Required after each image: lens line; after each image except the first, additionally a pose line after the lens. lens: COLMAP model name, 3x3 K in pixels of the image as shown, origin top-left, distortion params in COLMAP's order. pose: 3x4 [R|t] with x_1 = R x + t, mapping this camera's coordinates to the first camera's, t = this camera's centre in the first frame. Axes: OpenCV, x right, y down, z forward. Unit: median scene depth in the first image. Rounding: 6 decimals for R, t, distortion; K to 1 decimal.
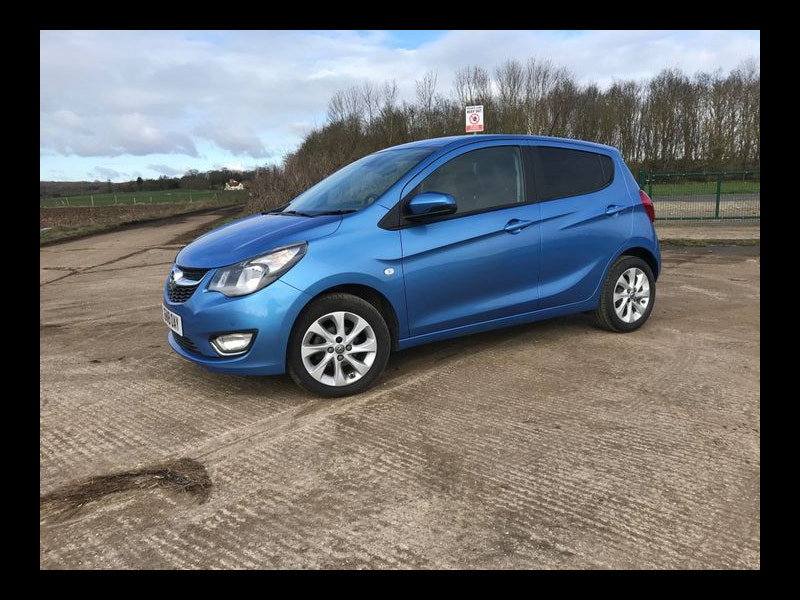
lens RADIAL K [[583.4, 0, 397.2], [0, 583.4, 300.3], [0, 0, 1]] dist [0.011639, 0.002284]
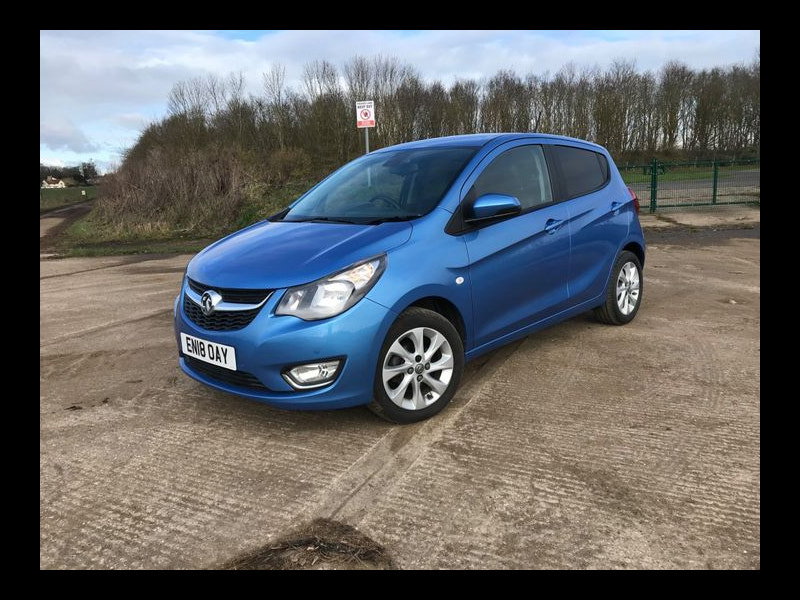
lens RADIAL K [[583.4, 0, 397.2], [0, 583.4, 300.3], [0, 0, 1]] dist [0.011639, 0.002284]
pose [[0.968659, -0.062969, 0.240280, -0.333759], [0.060956, 0.998015, 0.015809, -0.038359], [-0.240799, -0.000667, 0.970575, 0.120469]]
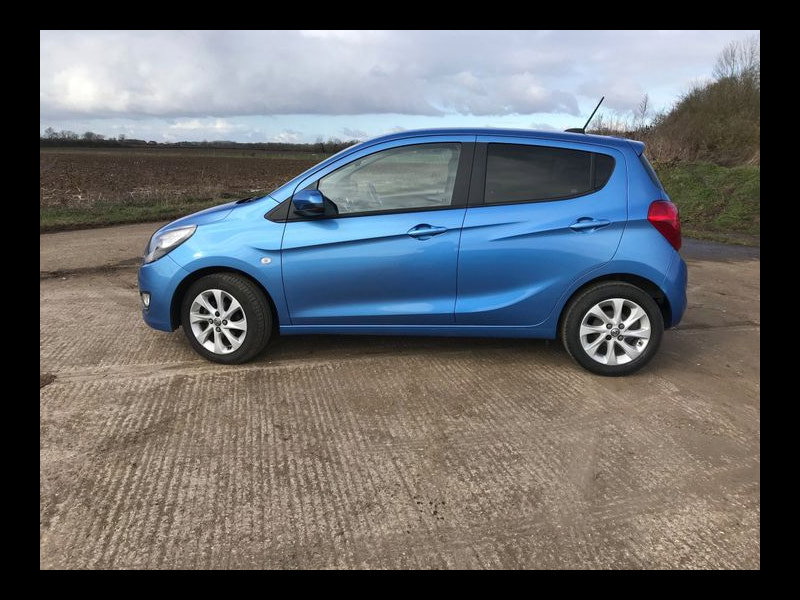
lens RADIAL K [[583.4, 0, 397.2], [0, 583.4, 300.3], [0, 0, 1]] dist [0.011639, 0.002284]
pose [[0.825653, 0.176913, -0.535723, 0.775963], [-0.142995, 0.984178, 0.104625, -0.124933], [0.545756, -0.009779, 0.837887, 0.224952]]
